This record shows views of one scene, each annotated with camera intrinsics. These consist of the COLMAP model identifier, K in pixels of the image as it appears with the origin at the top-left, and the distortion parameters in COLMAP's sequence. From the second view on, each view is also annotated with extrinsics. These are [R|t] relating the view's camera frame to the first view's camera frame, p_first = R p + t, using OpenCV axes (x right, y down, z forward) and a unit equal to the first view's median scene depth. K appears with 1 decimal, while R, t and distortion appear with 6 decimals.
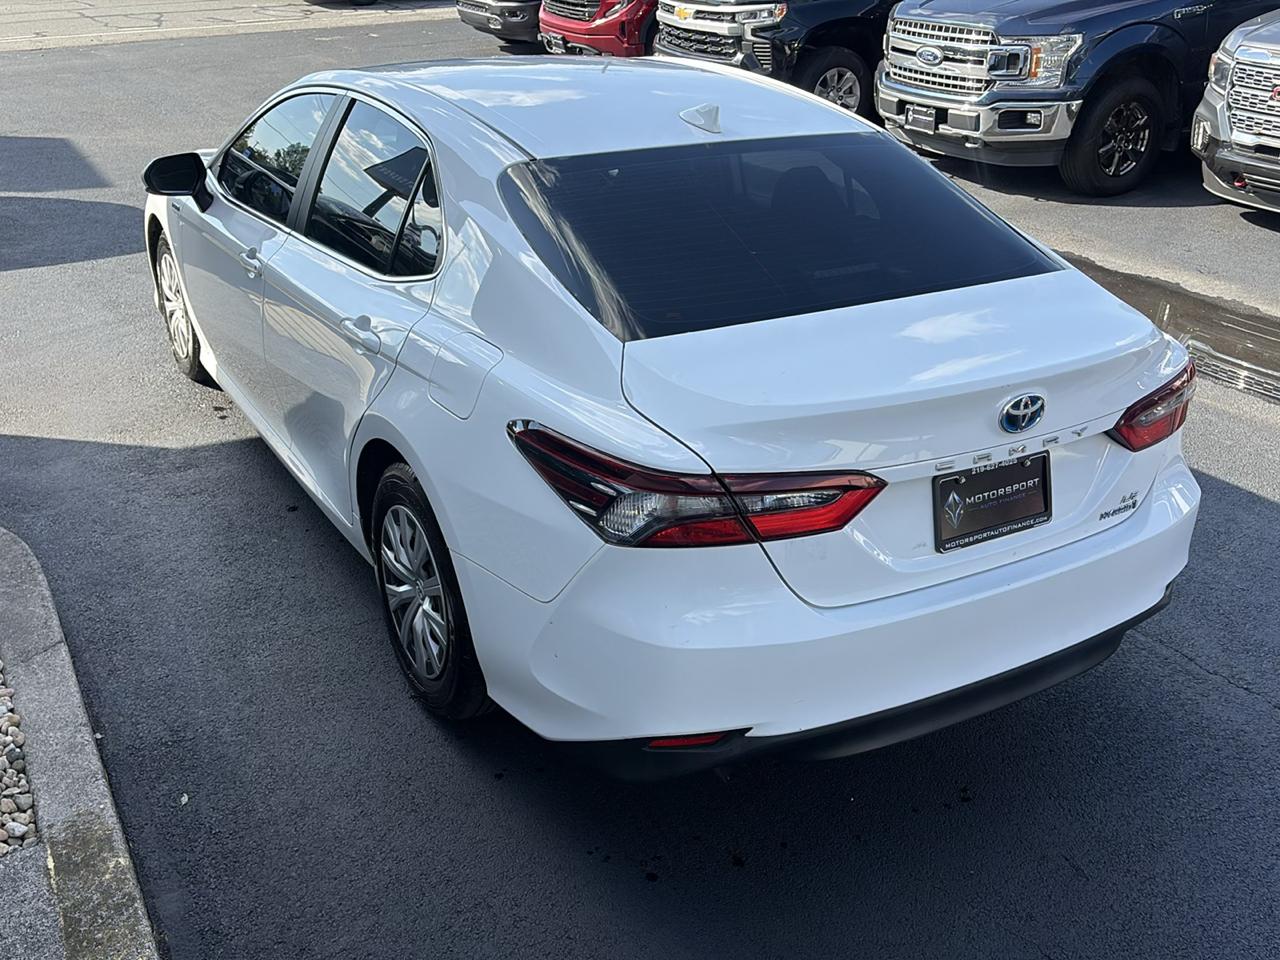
lens RADIAL K [[1233.0, 0, 638.8], [0, 1233.0, 489.2], [0, 0, 1]] dist [0.009189, 0.045666]
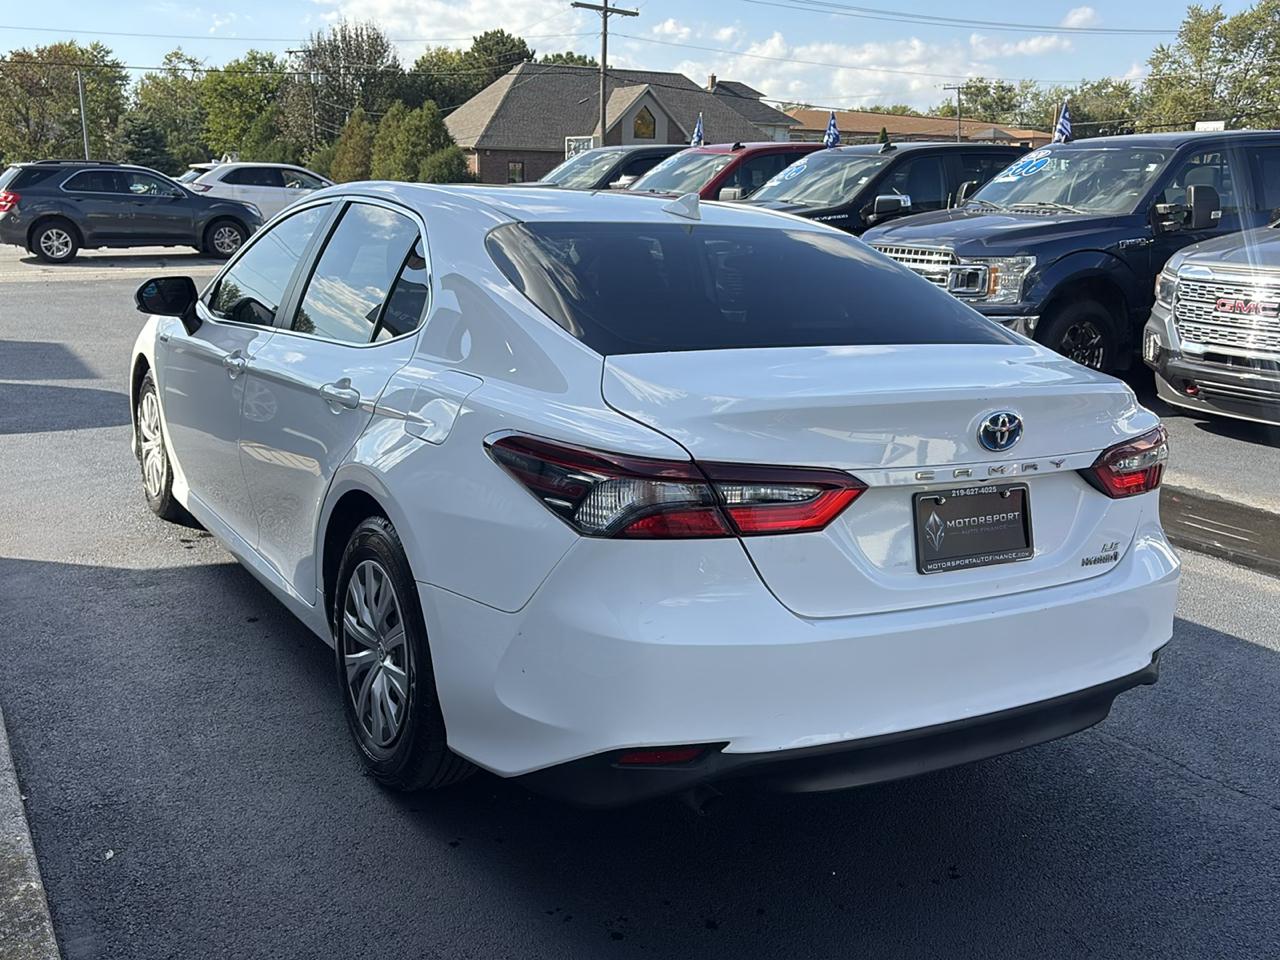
lens RADIAL K [[1233.0, 0, 638.8], [0, 1233.0, 489.2], [0, 0, 1]] dist [0.009189, 0.045666]
pose [[0.999387, 0.027846, 0.021200, -0.001576], [-0.022762, 0.977300, -0.210632, 0.144992], [-0.026584, 0.210020, 0.977336, 0.028213]]
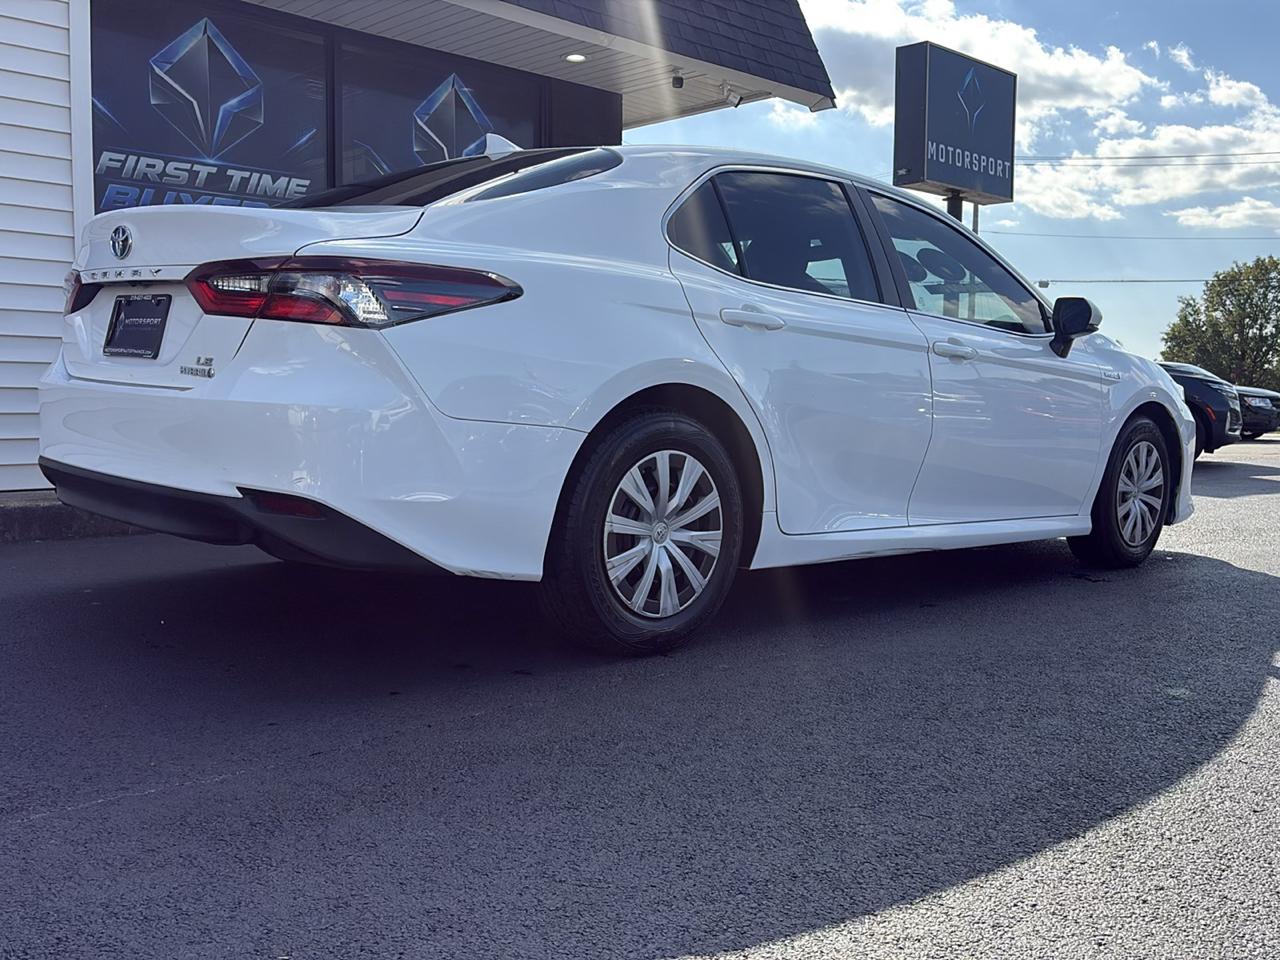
lens RADIAL K [[1233.0, 0, 638.8], [0, 1233.0, 489.2], [0, 0, 1]] dist [0.009189, 0.045666]
pose [[0.250298, 0.088576, -0.964108, 1.212747], [-0.438971, 0.897950, -0.031467, -0.020303], [0.862934, 0.431092, 0.263637, 0.885170]]
